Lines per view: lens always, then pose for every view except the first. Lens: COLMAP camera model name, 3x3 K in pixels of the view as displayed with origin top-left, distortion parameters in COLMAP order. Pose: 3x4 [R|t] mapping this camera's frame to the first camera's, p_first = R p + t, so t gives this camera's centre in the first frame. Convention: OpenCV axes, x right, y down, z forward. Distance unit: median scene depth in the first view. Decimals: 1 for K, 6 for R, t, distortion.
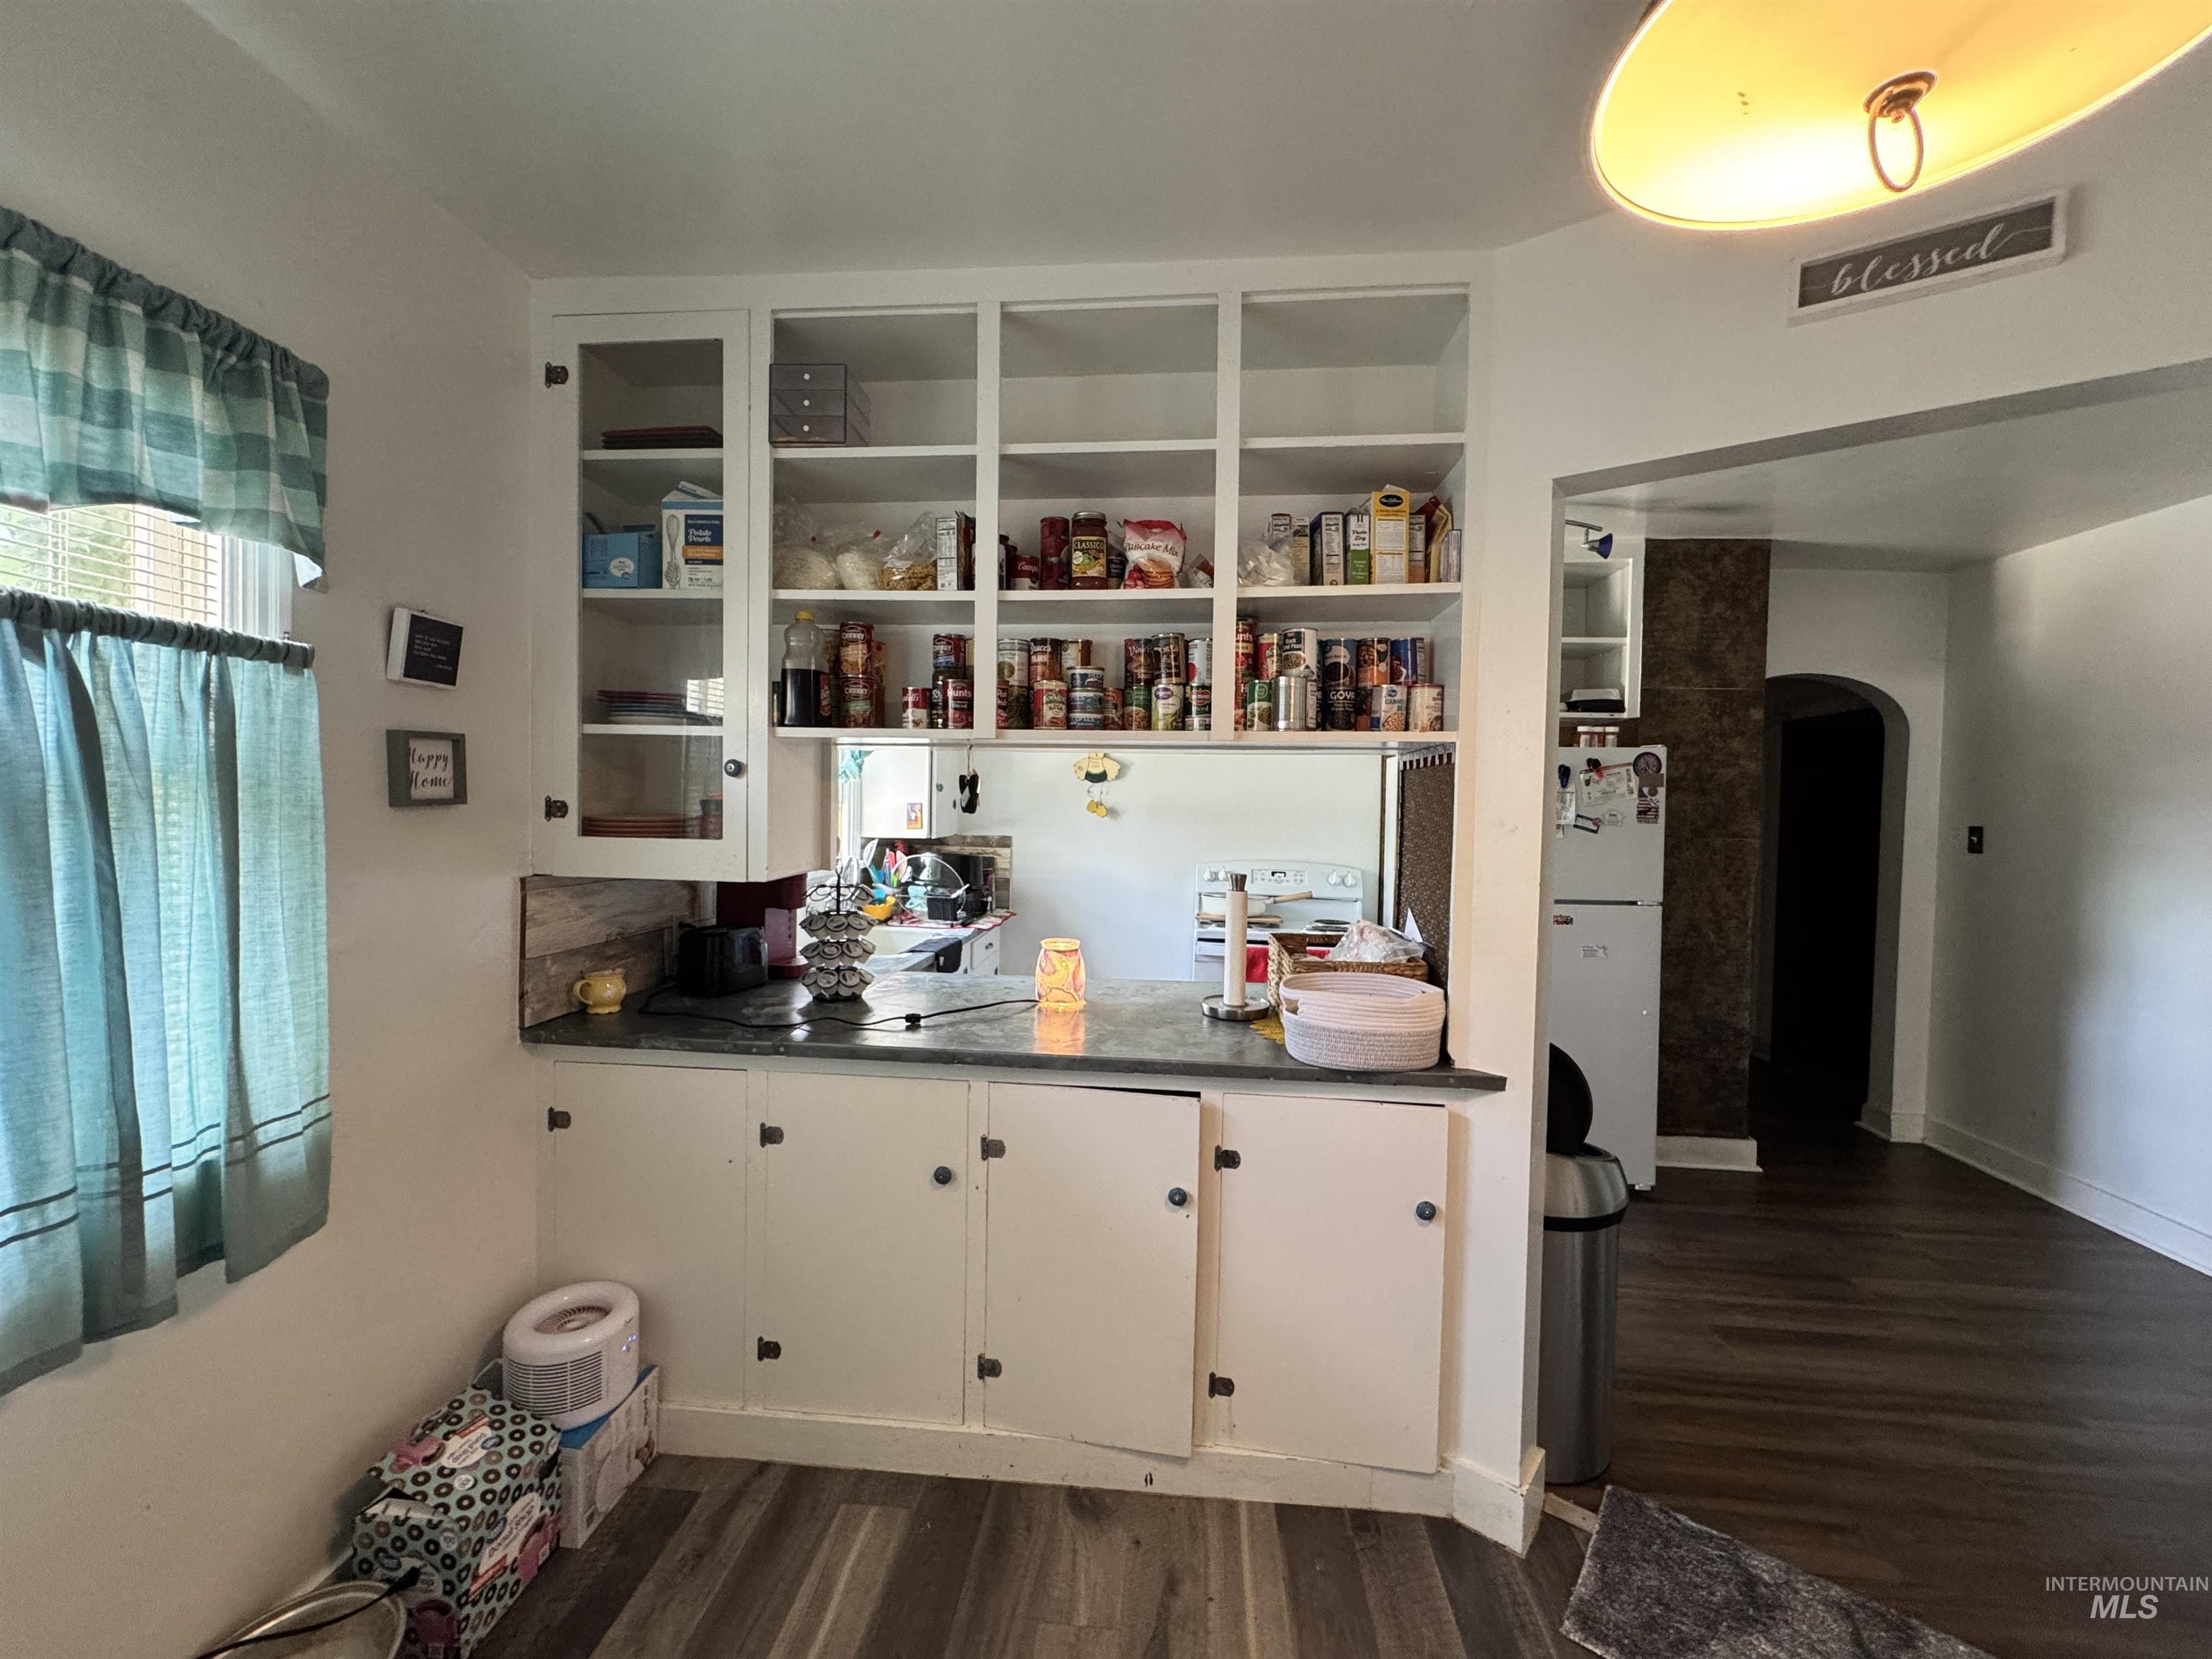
lens RADIAL K [[883.0, 0, 1108.7], [0, 883.0, 824.7], [0, 0, 1]] dist [-0.001342, 0.000138]
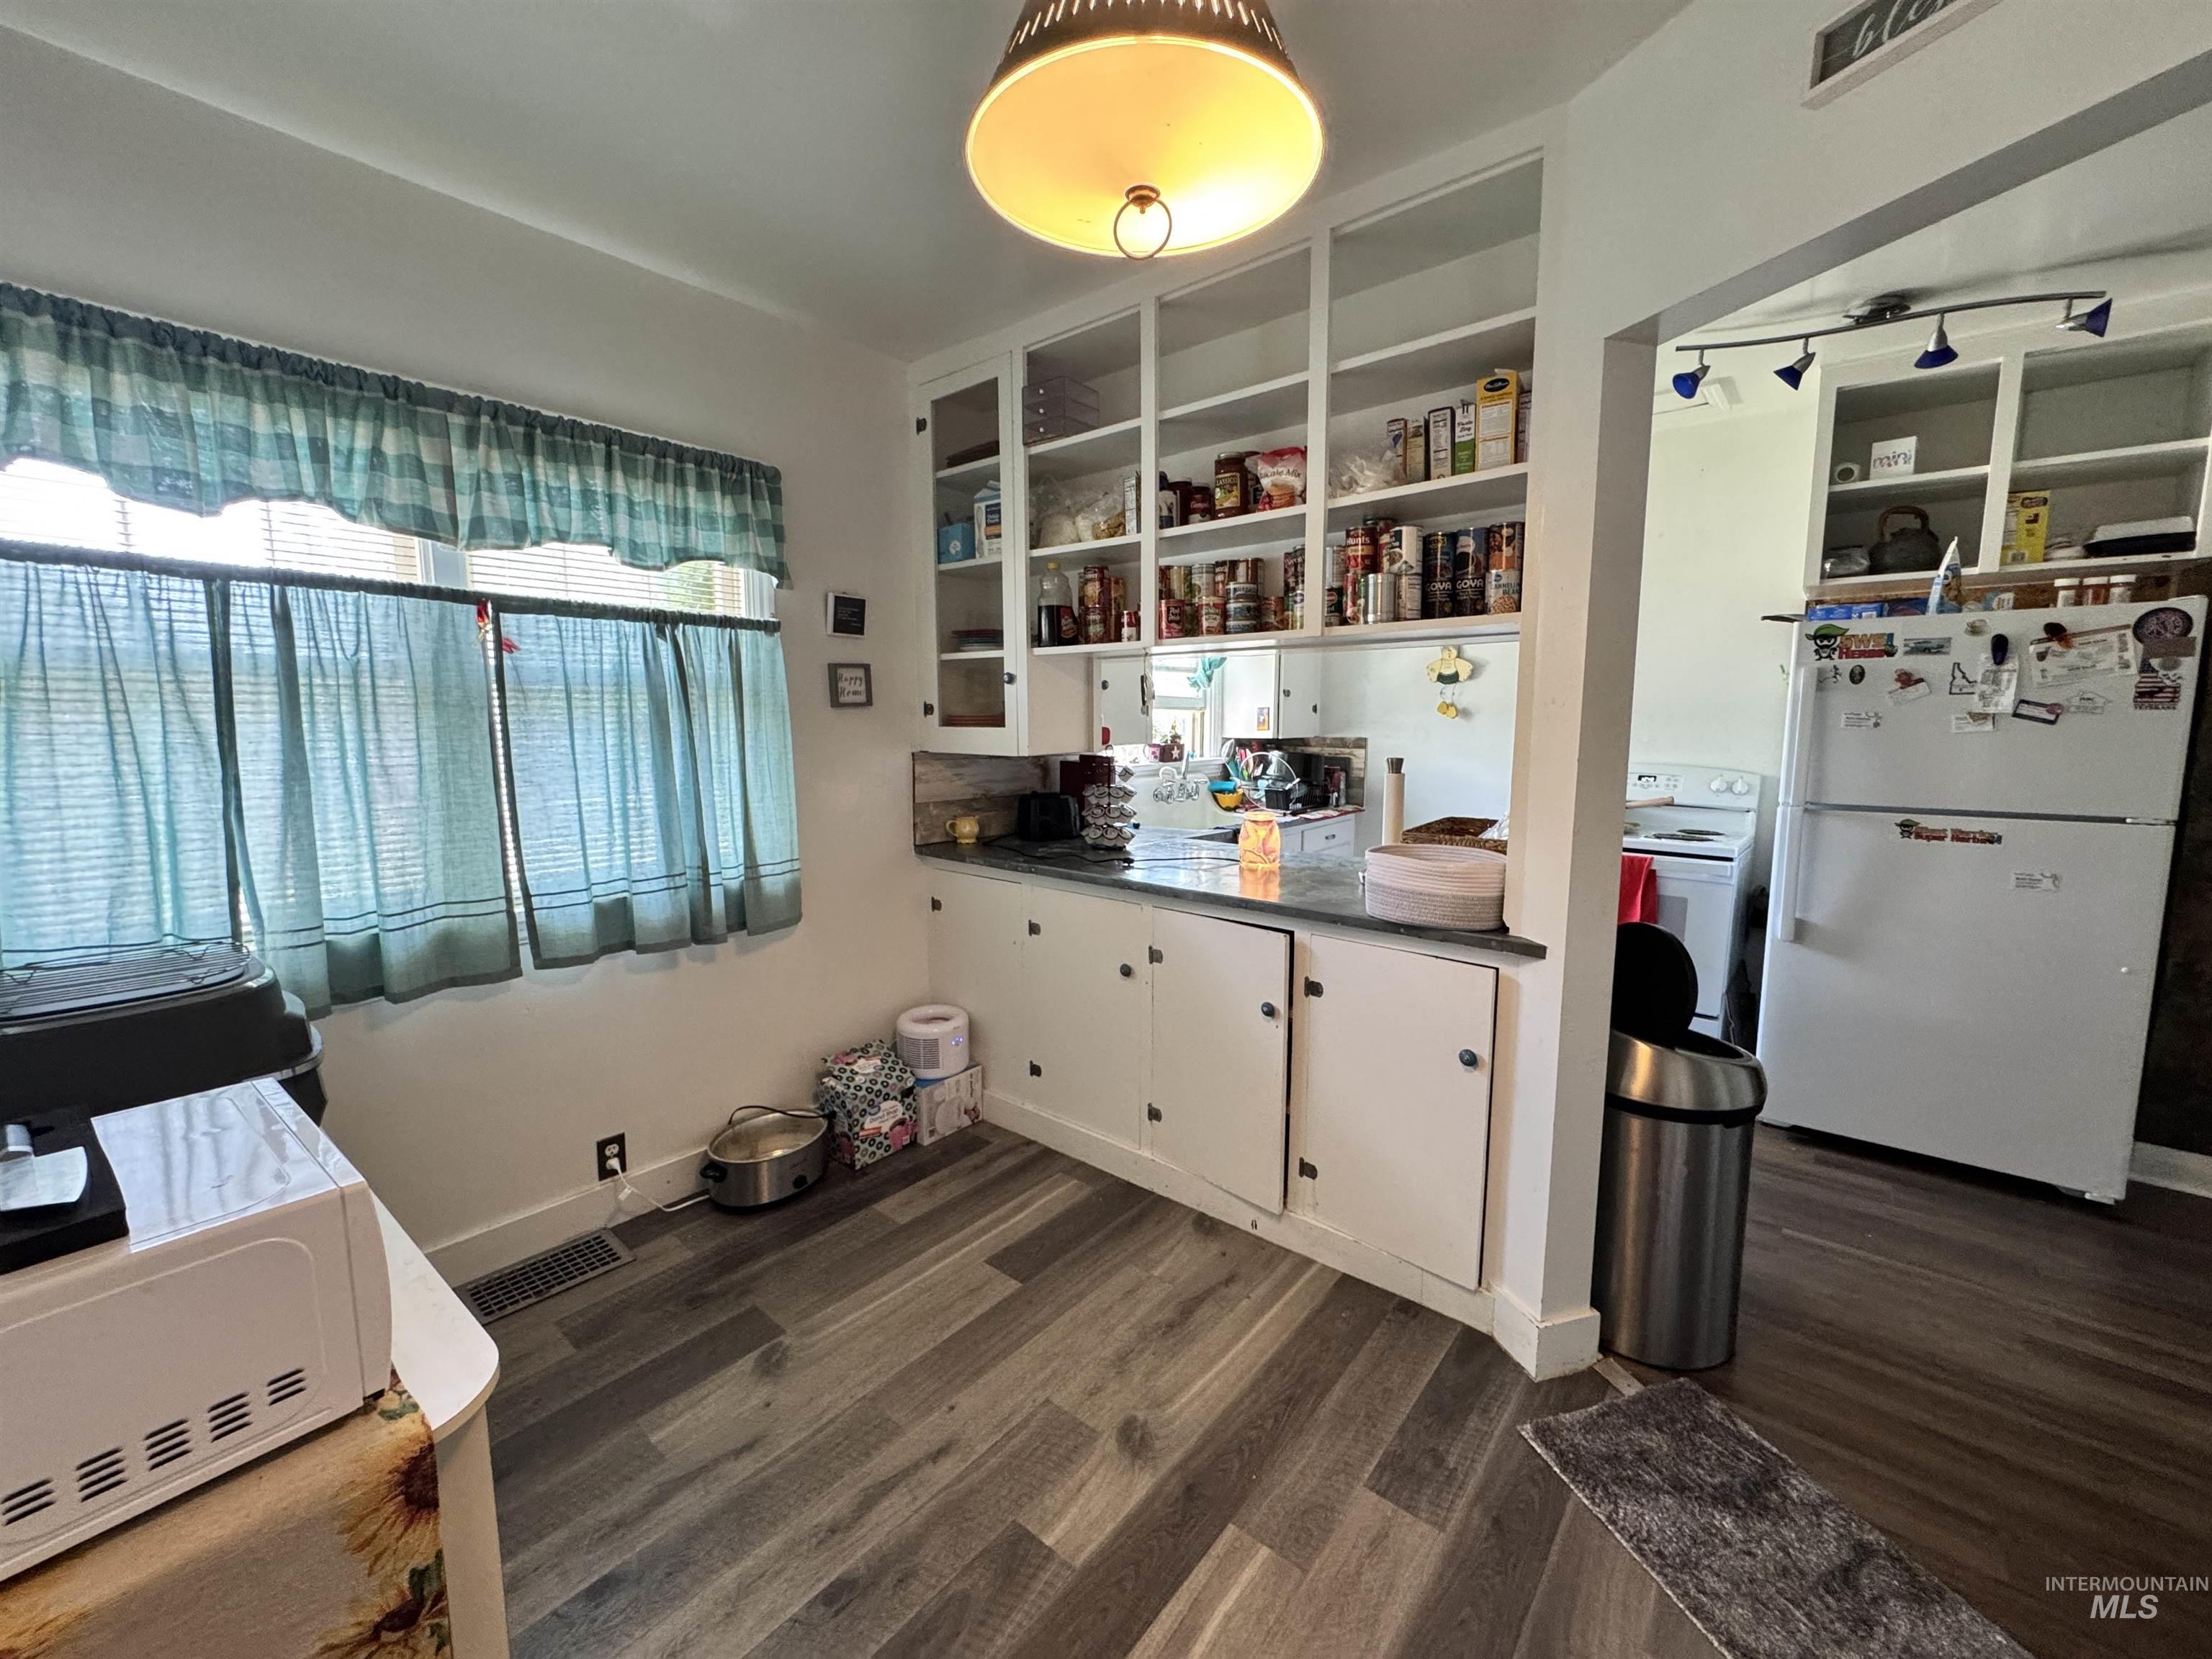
lens RADIAL K [[883.0, 0, 1108.7], [0, 883.0, 824.7], [0, 0, 1]] dist [-0.001342, 0.000138]
pose [[0.819257, 0.052665, -0.571003, 0.566532], [0.000256, 0.995740, 0.092207, 0.043505], [0.573427, -0.075688, 0.815753, -0.123477]]
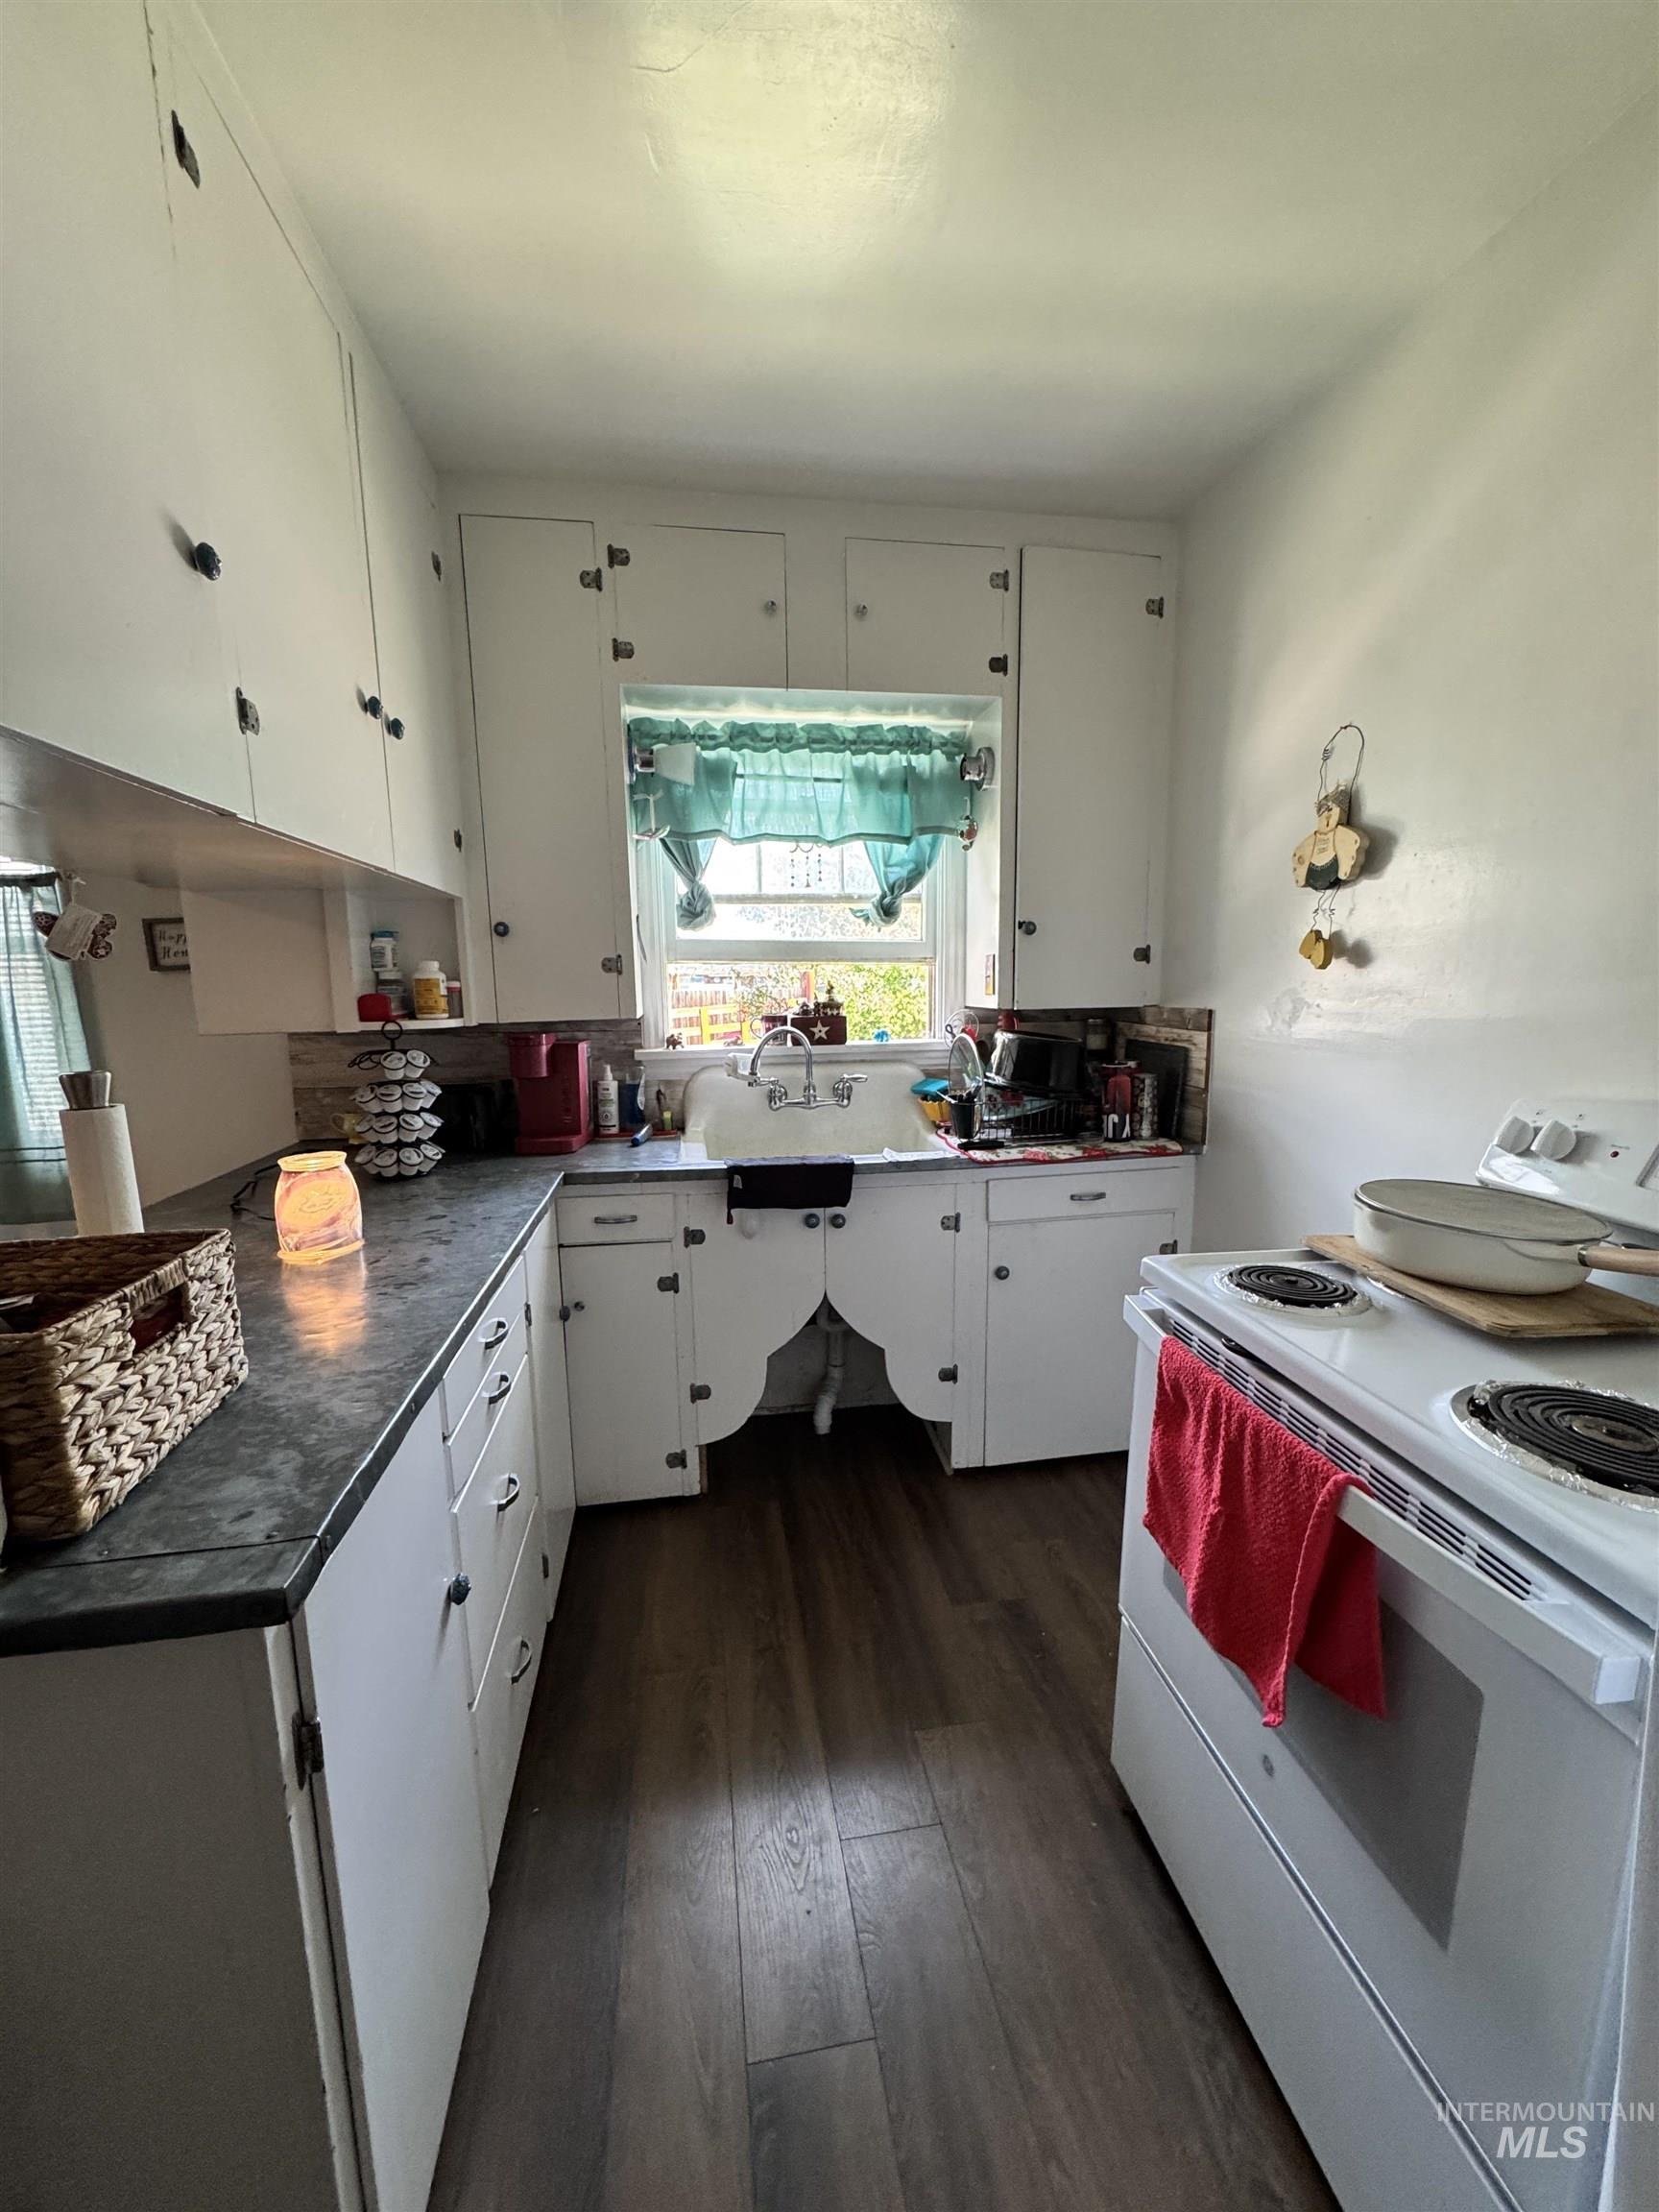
lens RADIAL K [[883.0, 0, 832.5], [0, 883.0, 1110.0], [0, 0, 1]] dist [-0.001342, 0.000138]
pose [[0.246423, 0.122298, -0.961415, 0.806746], [-0.005157, 0.992158, 0.124887, 0.017558], [0.969149, -0.025817, 0.245122, 1.473739]]
